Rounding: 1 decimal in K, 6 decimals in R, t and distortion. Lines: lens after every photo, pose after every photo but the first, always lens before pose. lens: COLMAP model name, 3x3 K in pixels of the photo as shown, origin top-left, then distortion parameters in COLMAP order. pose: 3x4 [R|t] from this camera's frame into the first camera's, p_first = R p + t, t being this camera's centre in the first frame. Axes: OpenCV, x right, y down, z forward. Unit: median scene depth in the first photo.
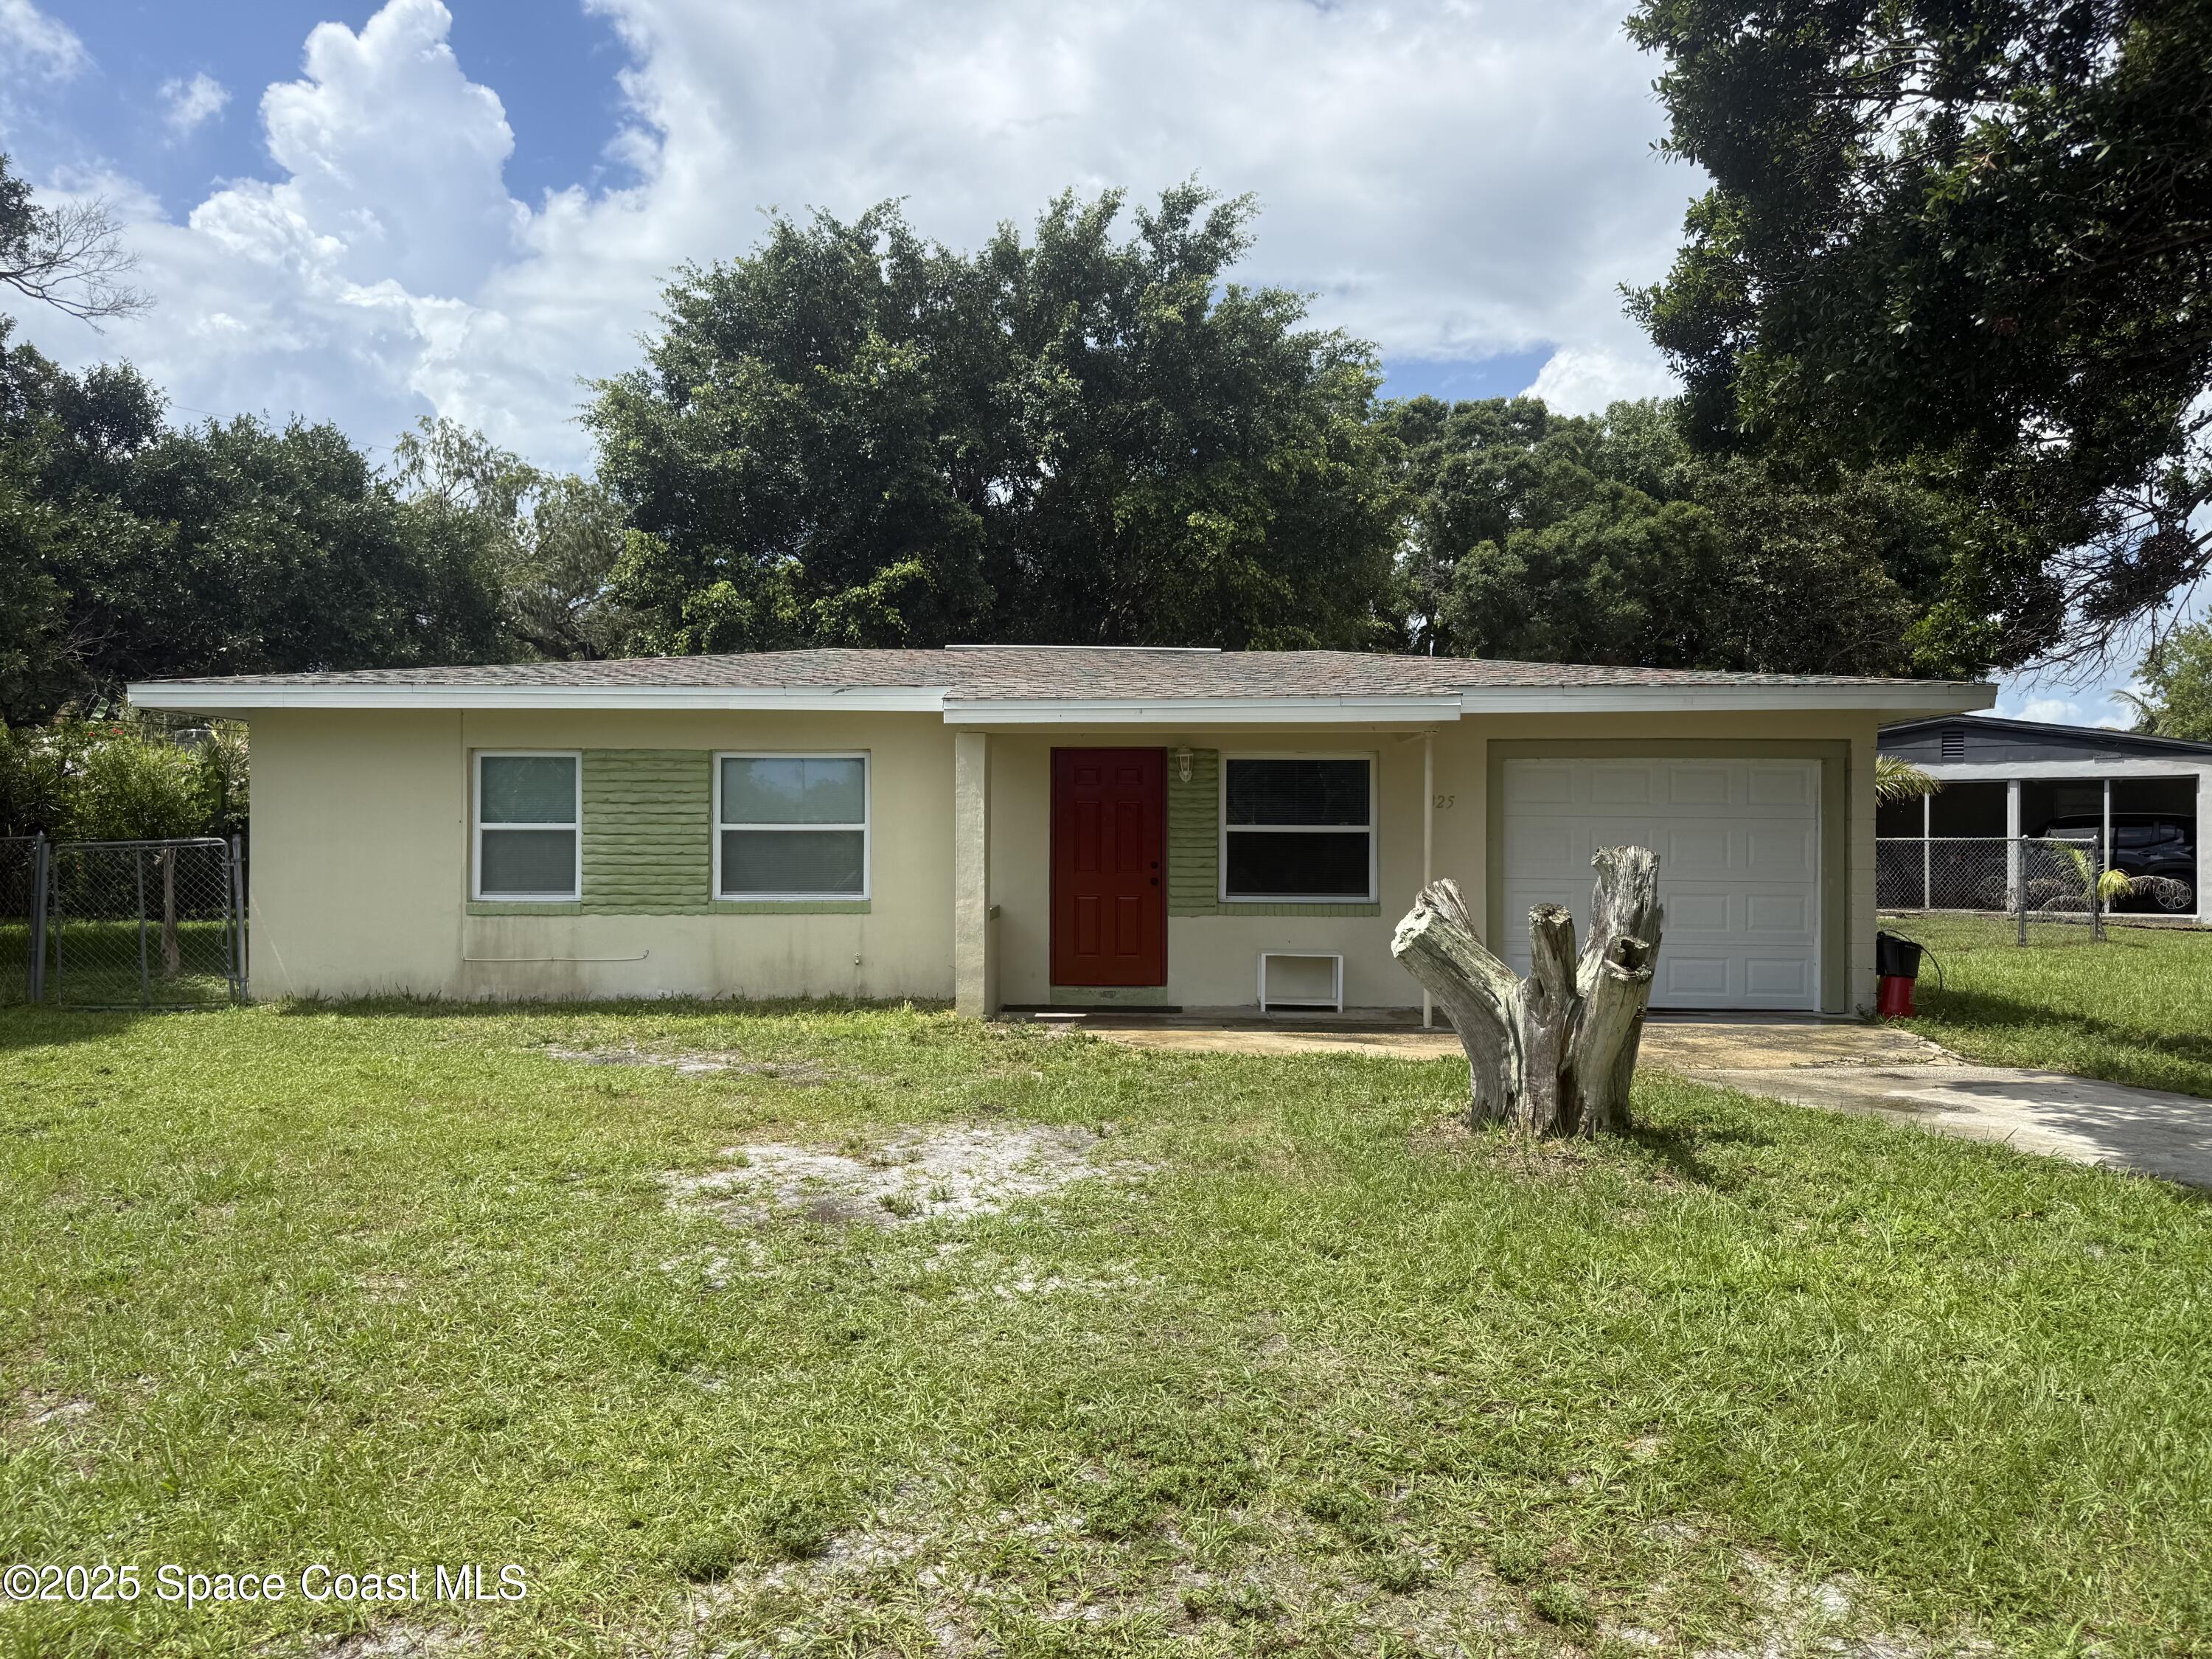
lens RADIAL K [[1478.6, 0, 1108.5], [0, 1478.6, 884.6], [0, 0, 1]] dist [-0.031782, 0.001513]
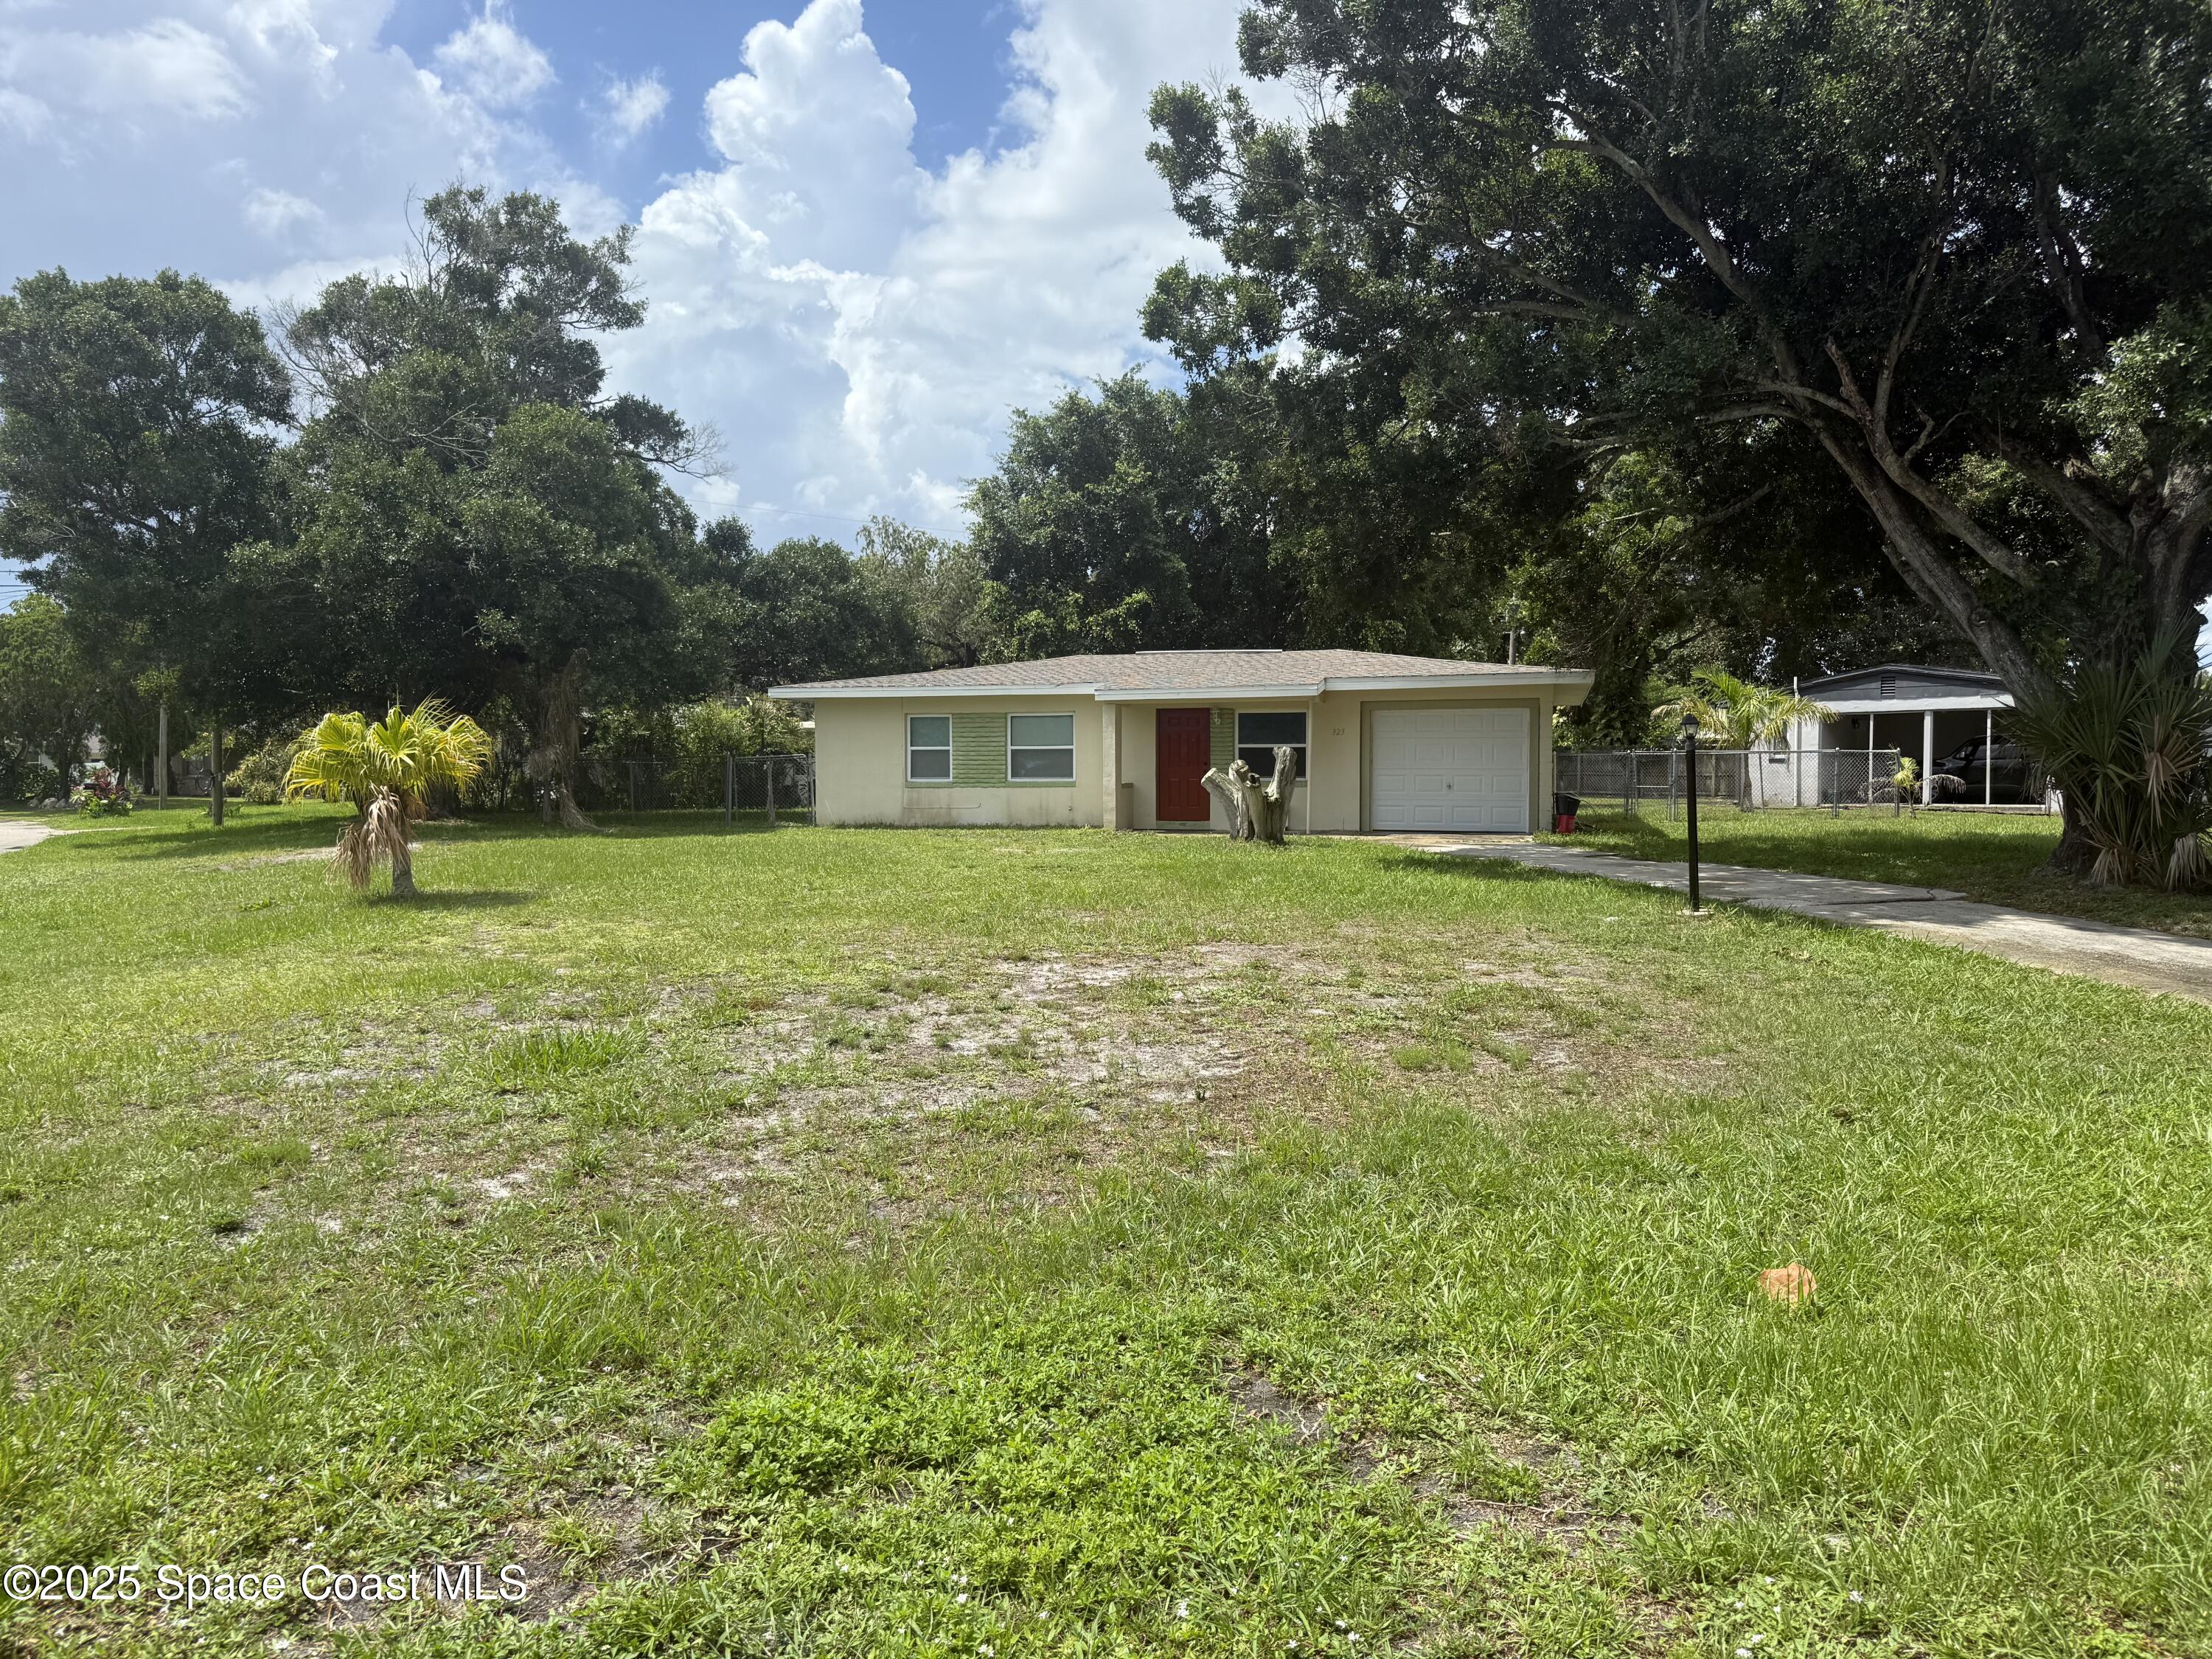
lens RADIAL K [[1478.6, 0, 1108.5], [0, 1478.6, 884.6], [0, 0, 1]] dist [-0.031782, 0.001513]
pose [[0.966353, 0.014200, -0.256826, 0.267661], [-0.002078, 0.998873, 0.047411, 0.035735], [0.257210, -0.045282, 0.965294, -0.663114]]
